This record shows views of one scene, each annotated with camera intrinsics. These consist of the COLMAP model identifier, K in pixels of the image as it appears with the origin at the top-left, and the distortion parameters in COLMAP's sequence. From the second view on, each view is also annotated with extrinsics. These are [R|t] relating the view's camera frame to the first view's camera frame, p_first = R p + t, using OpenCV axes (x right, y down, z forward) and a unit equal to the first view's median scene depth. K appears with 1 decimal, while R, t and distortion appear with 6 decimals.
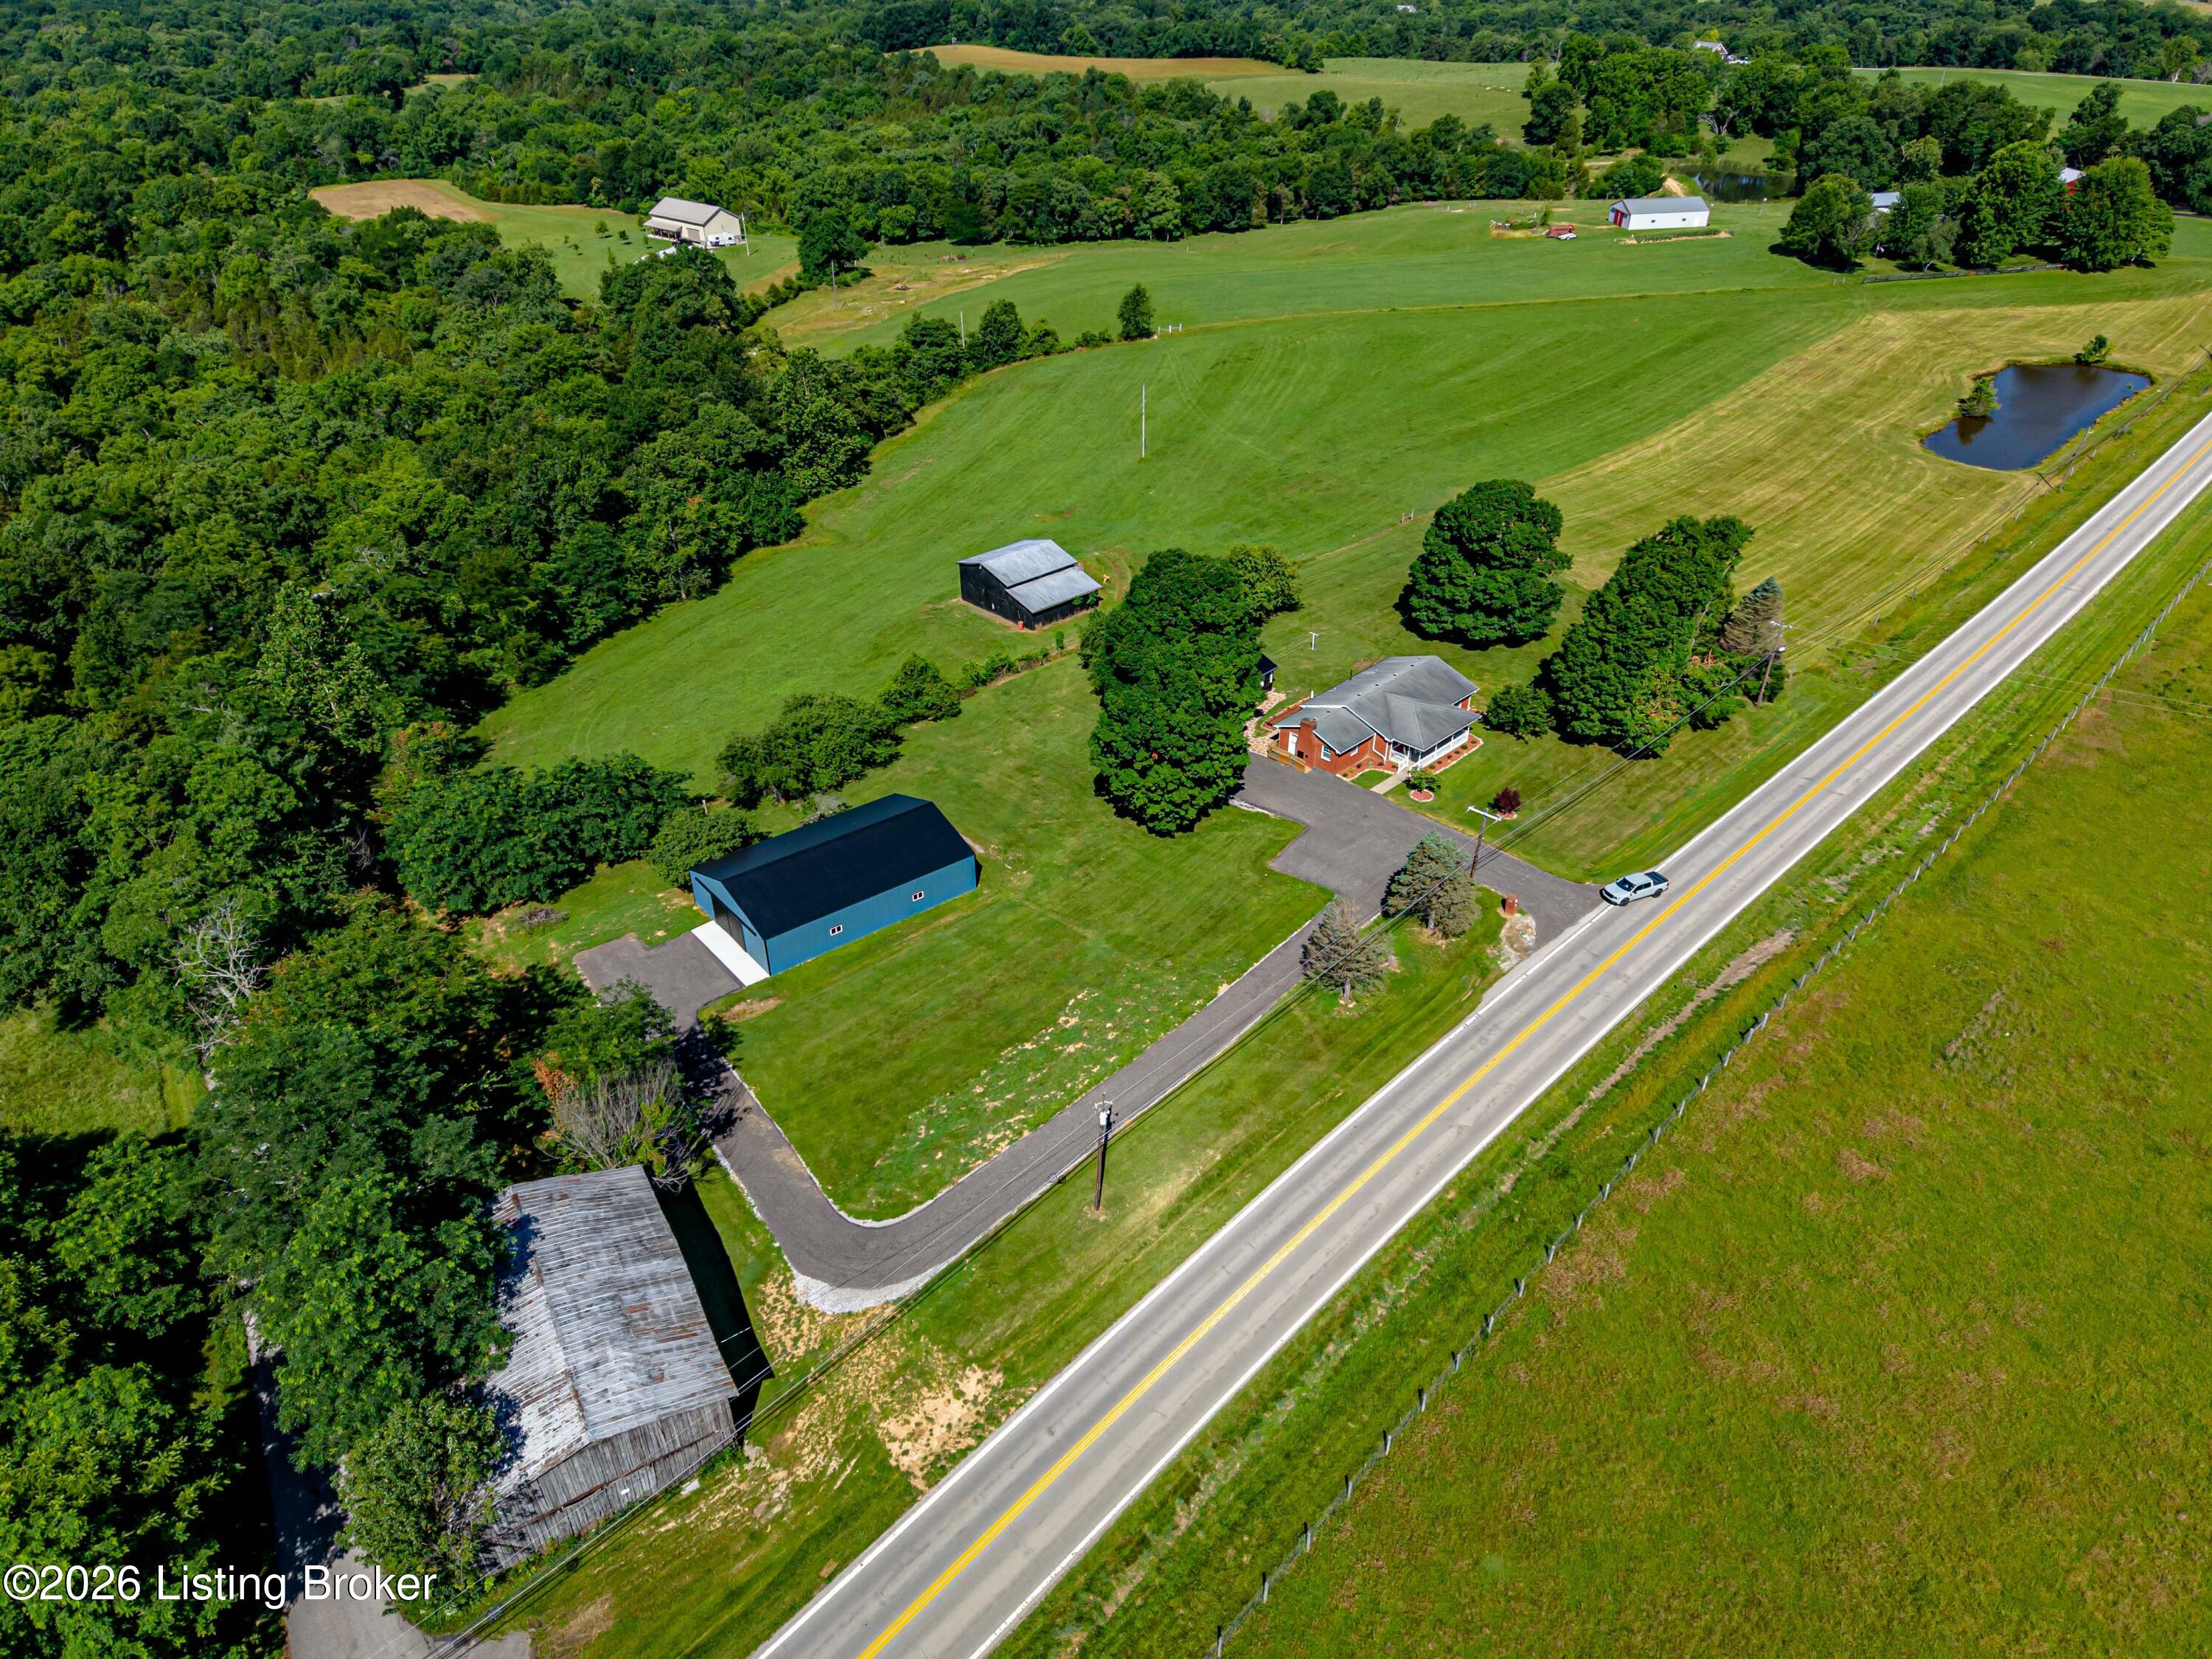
lens RADIAL K [[1417.5, 0, 1106.4], [0, 1417.5, 849.3], [0, 0, 1]] dist [0.209397, -0.185355]
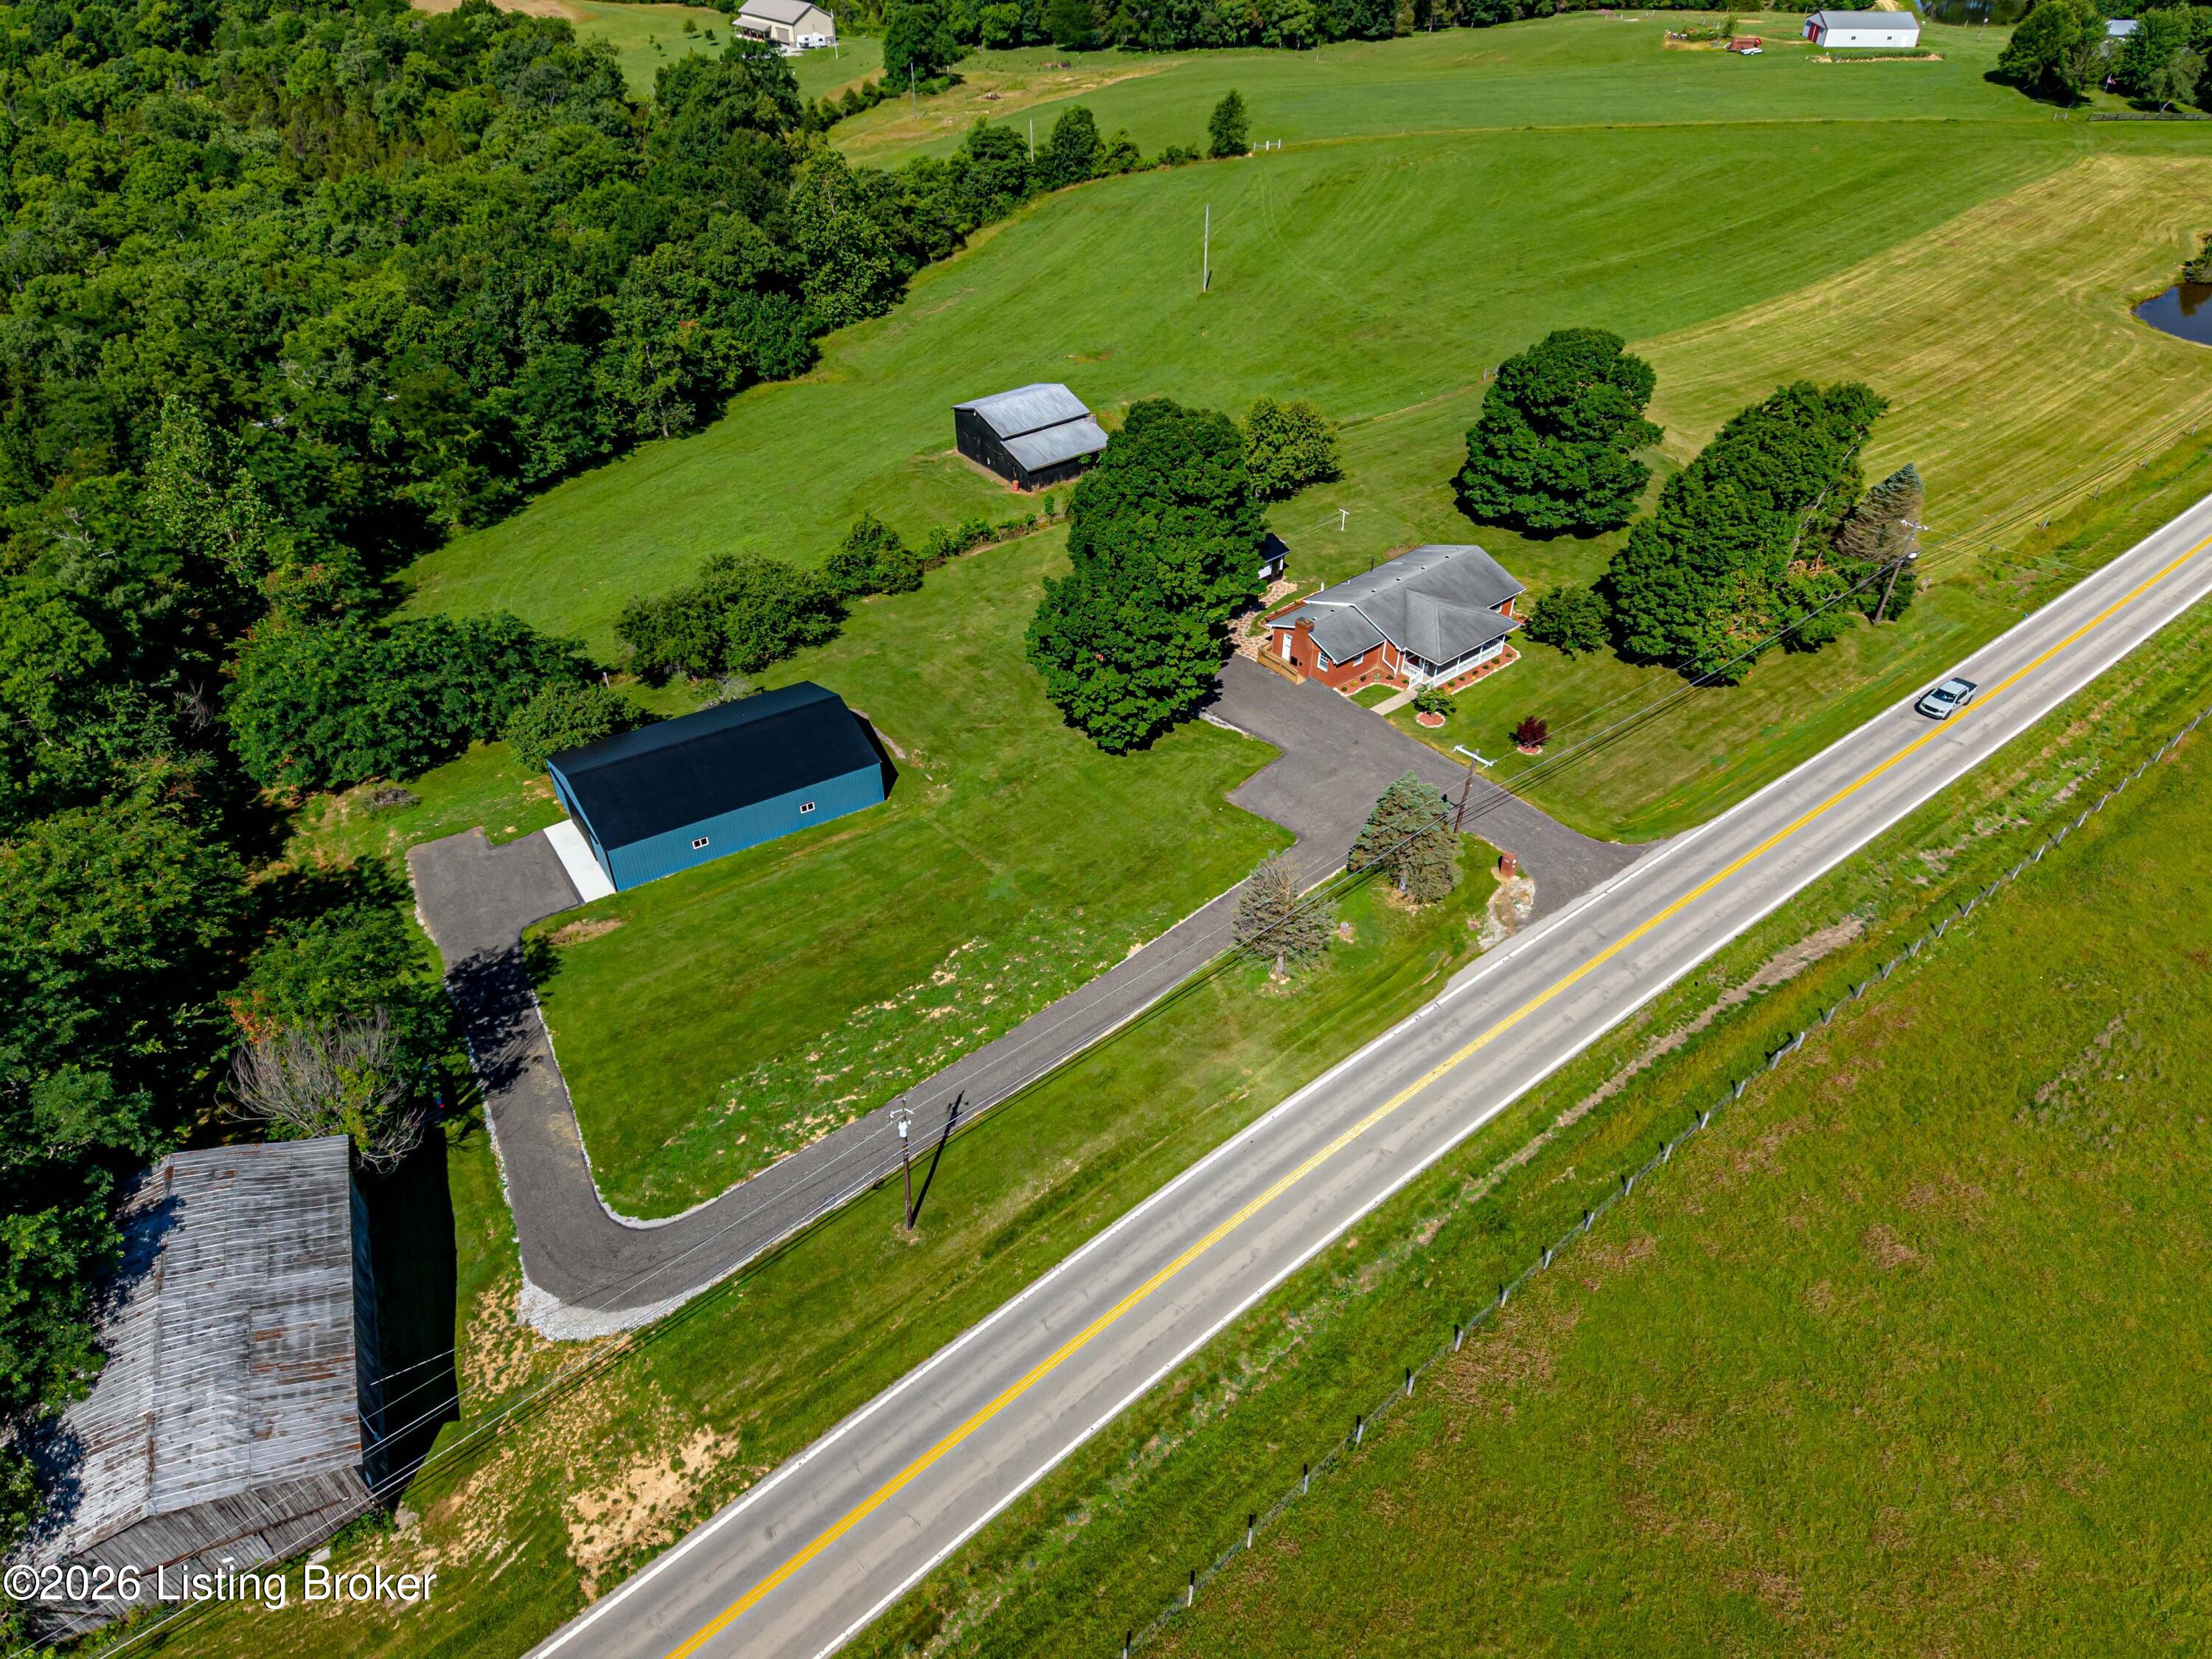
lens RADIAL K [[1417.5, 0, 1109.7], [0, 1417.5, 849.1], [0, 0, 1]] dist [0.209397, -0.185355]
pose [[0.994558, 0.065589, -0.080952, 0.101244], [-0.057839, 0.993831, 0.094623, -0.028838], [0.086659, -0.089426, 0.992216, 0.142572]]
